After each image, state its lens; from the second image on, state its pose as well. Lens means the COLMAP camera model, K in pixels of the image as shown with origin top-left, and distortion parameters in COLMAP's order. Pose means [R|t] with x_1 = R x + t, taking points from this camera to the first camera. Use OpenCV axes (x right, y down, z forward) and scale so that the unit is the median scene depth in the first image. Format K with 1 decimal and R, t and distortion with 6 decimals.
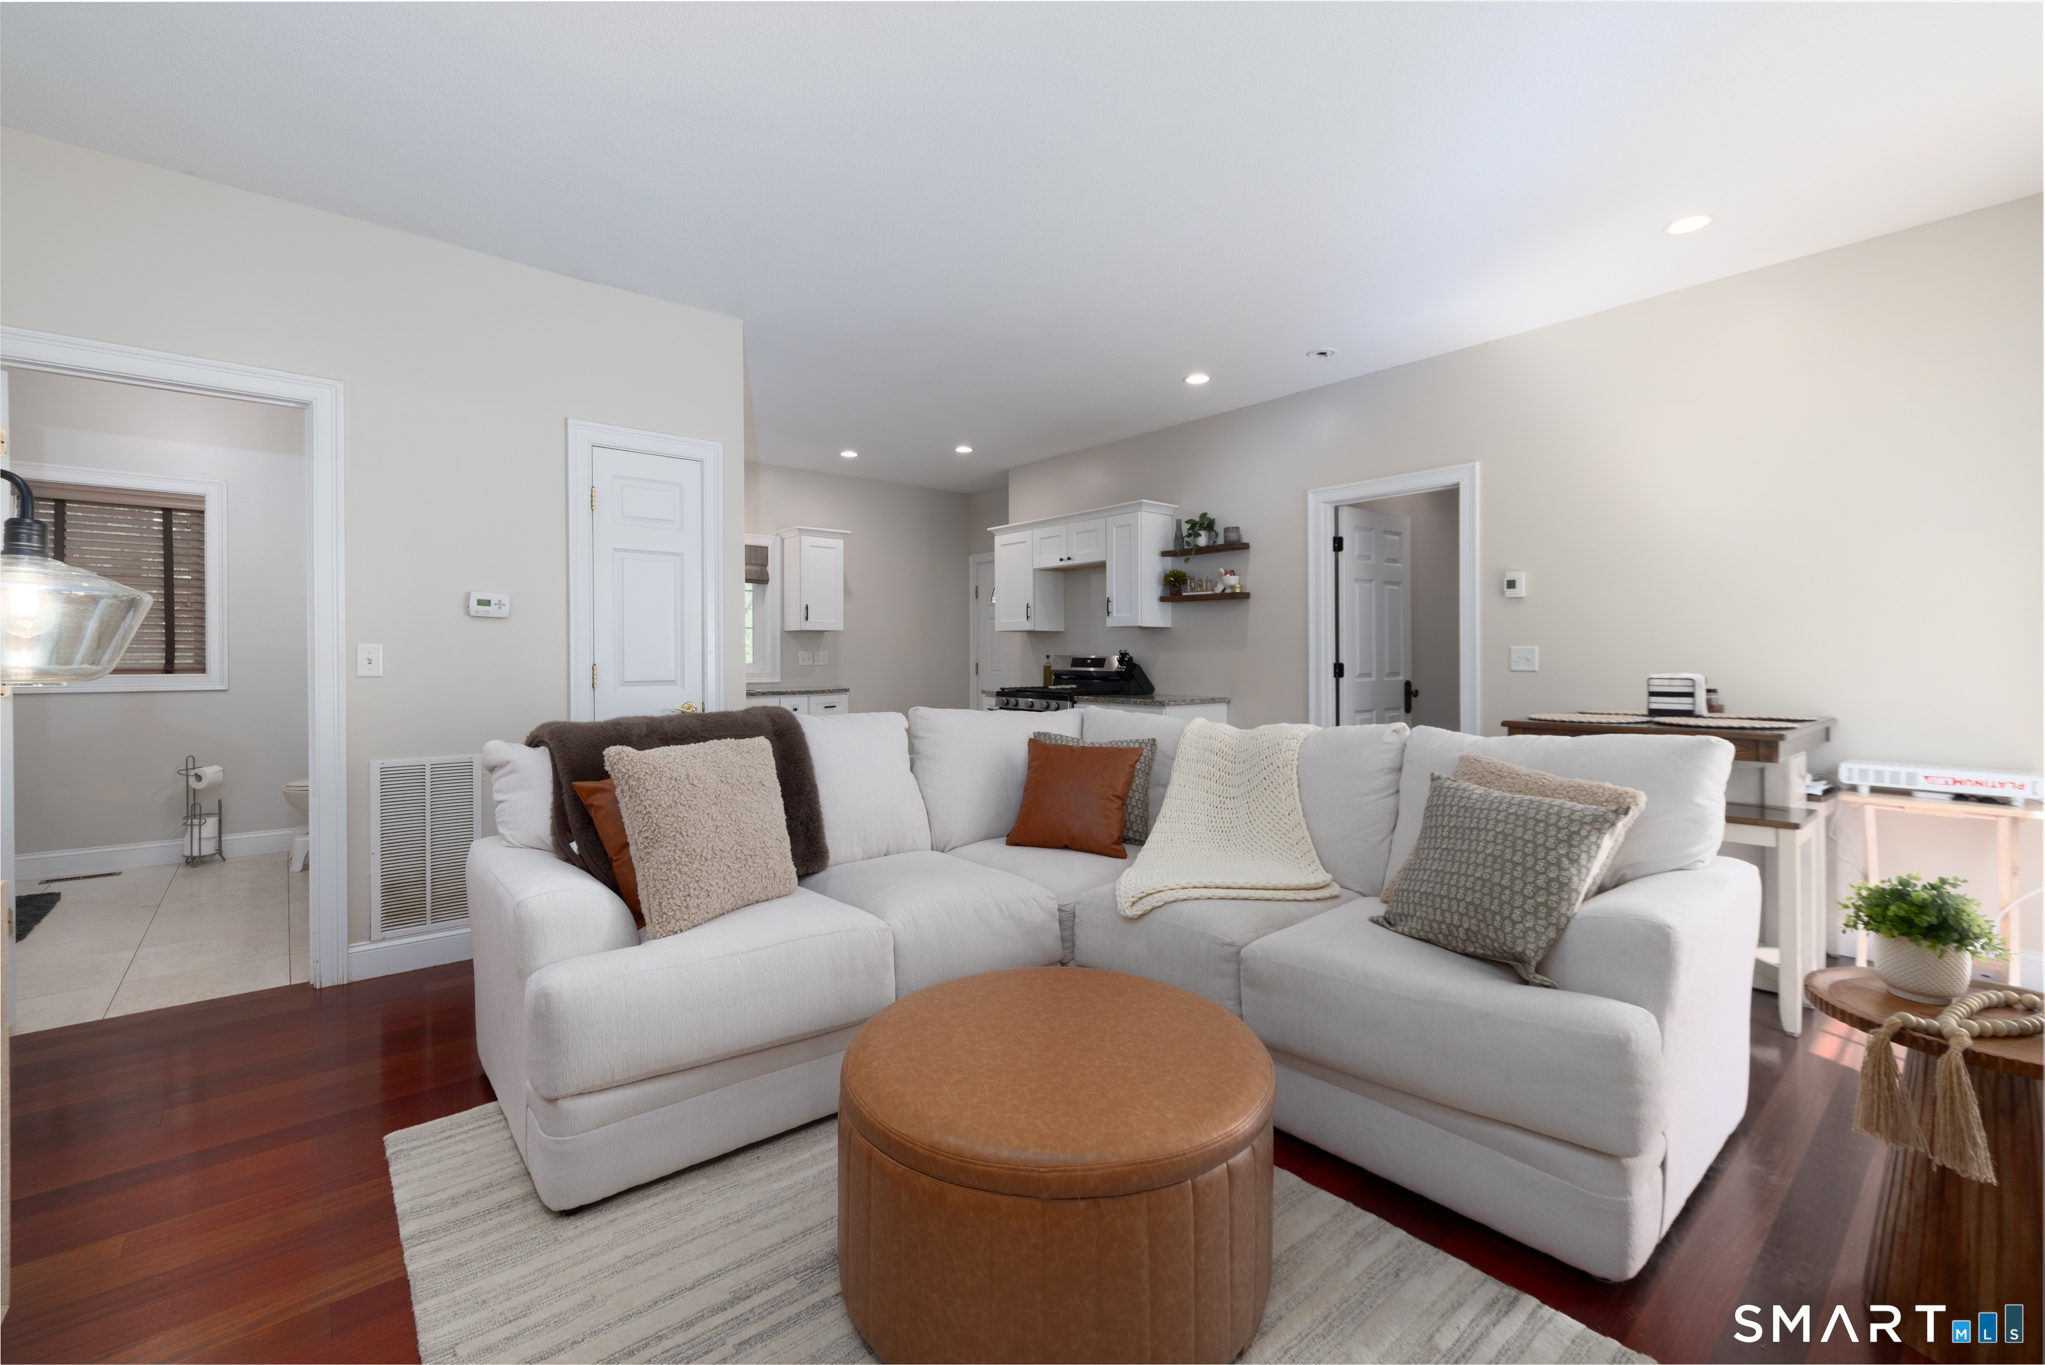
lens RADIAL K [[871.8, 0, 1022.5], [0, 871.8, 682.5], [0, 0, 1]] dist [-0.002410, -0.000387]
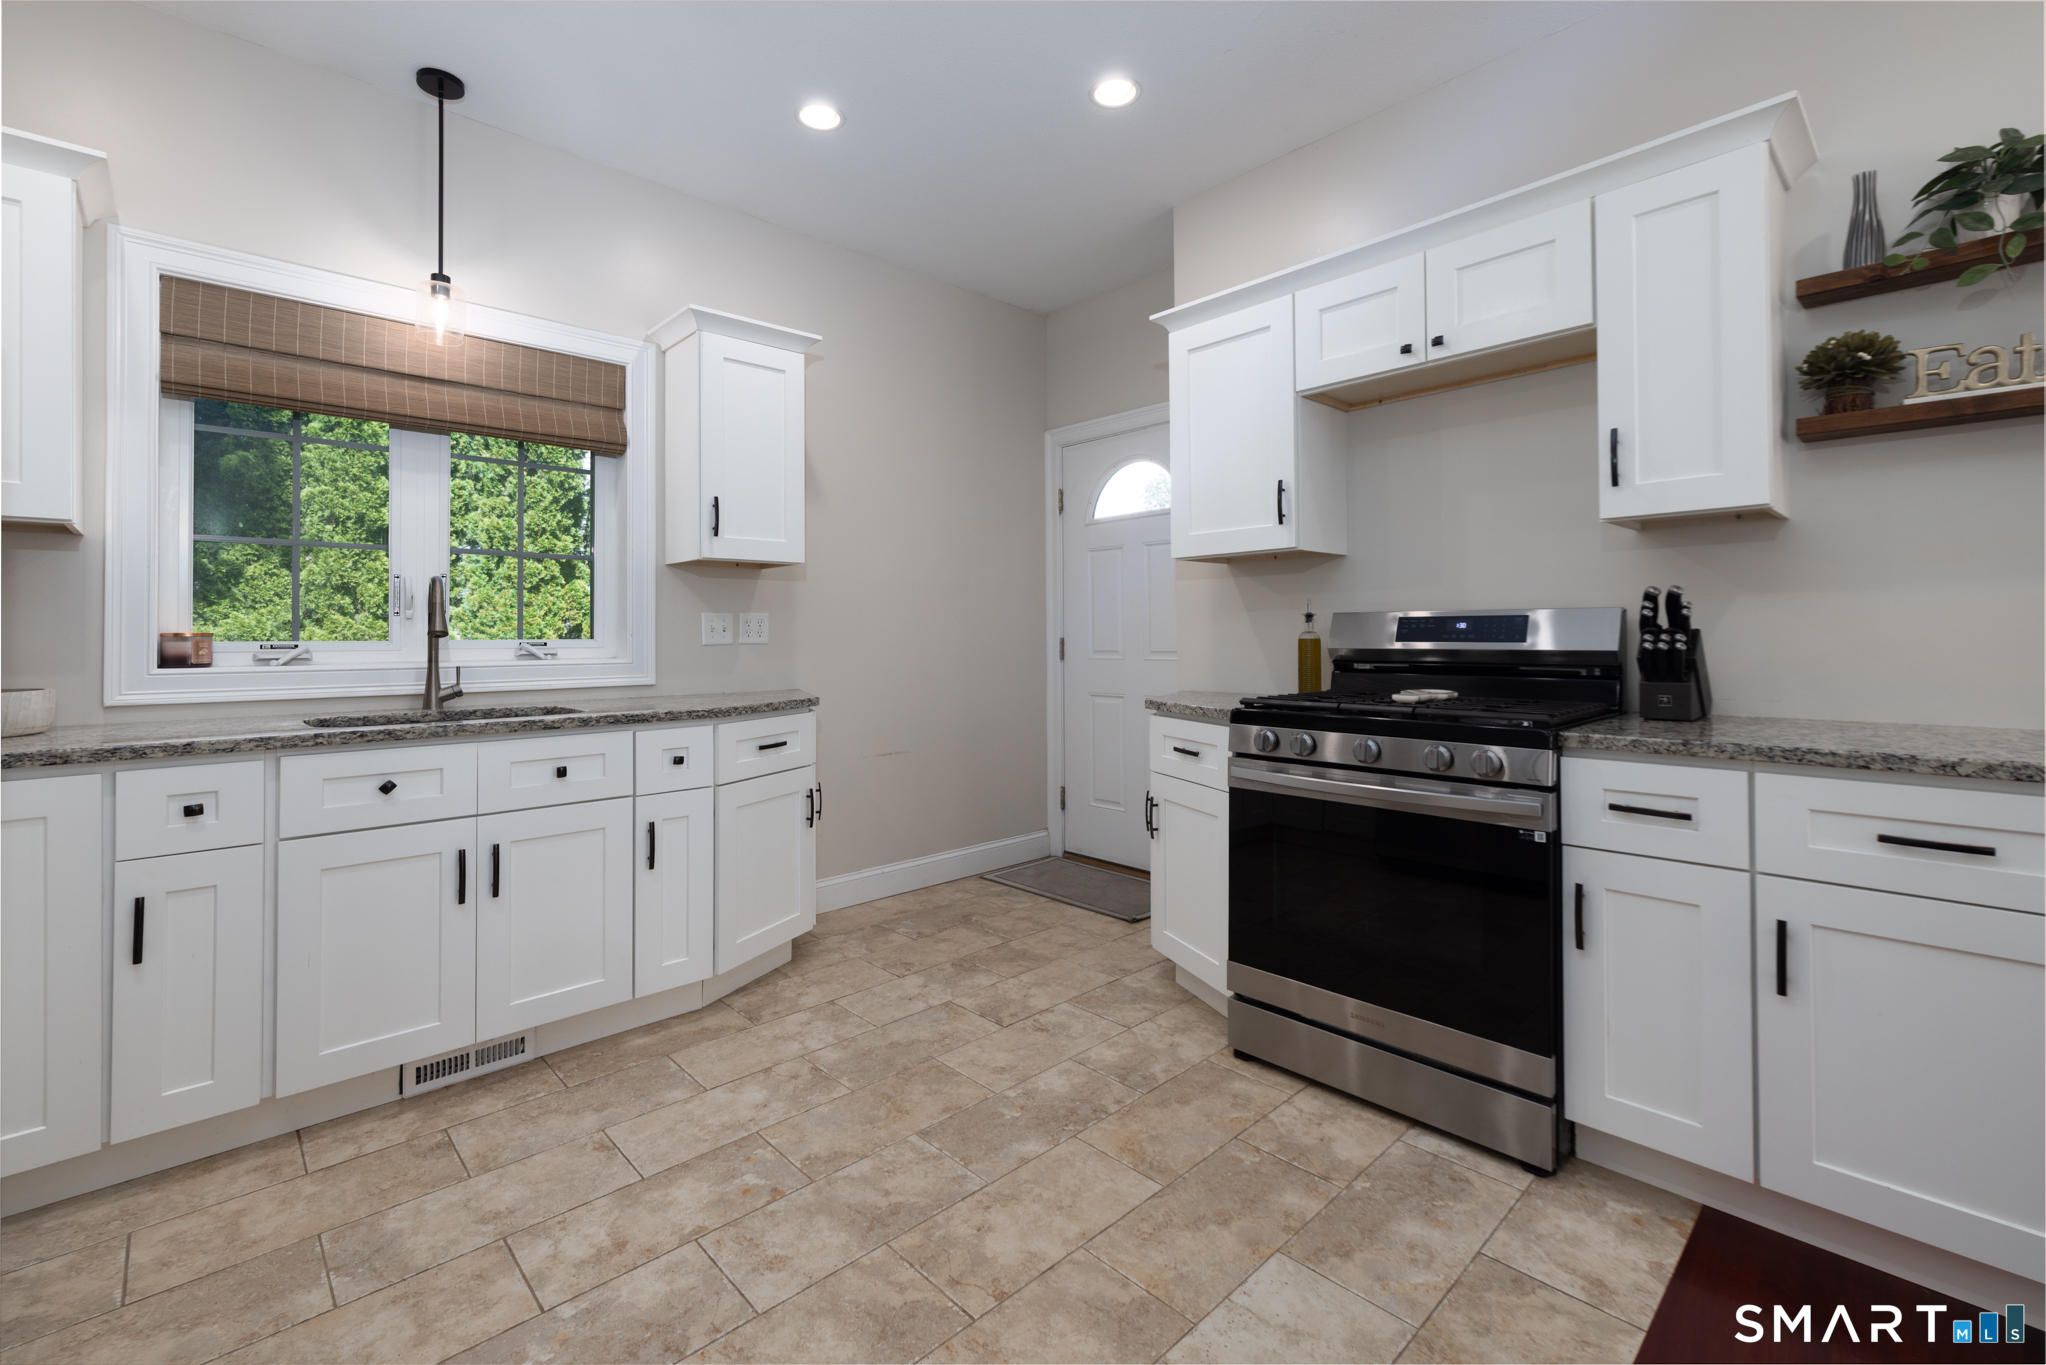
lens RADIAL K [[883.5, 0, 1011.3], [0, 883.5, 644.7], [0, 0, 1]] dist [0.001520, 0.000240]
pose [[0.999175, -0.008332, 0.039760, -0.128178], [0.009229, 0.999706, -0.022430, -0.008727], [-0.039562, 0.022778, 0.998957, 0.593335]]
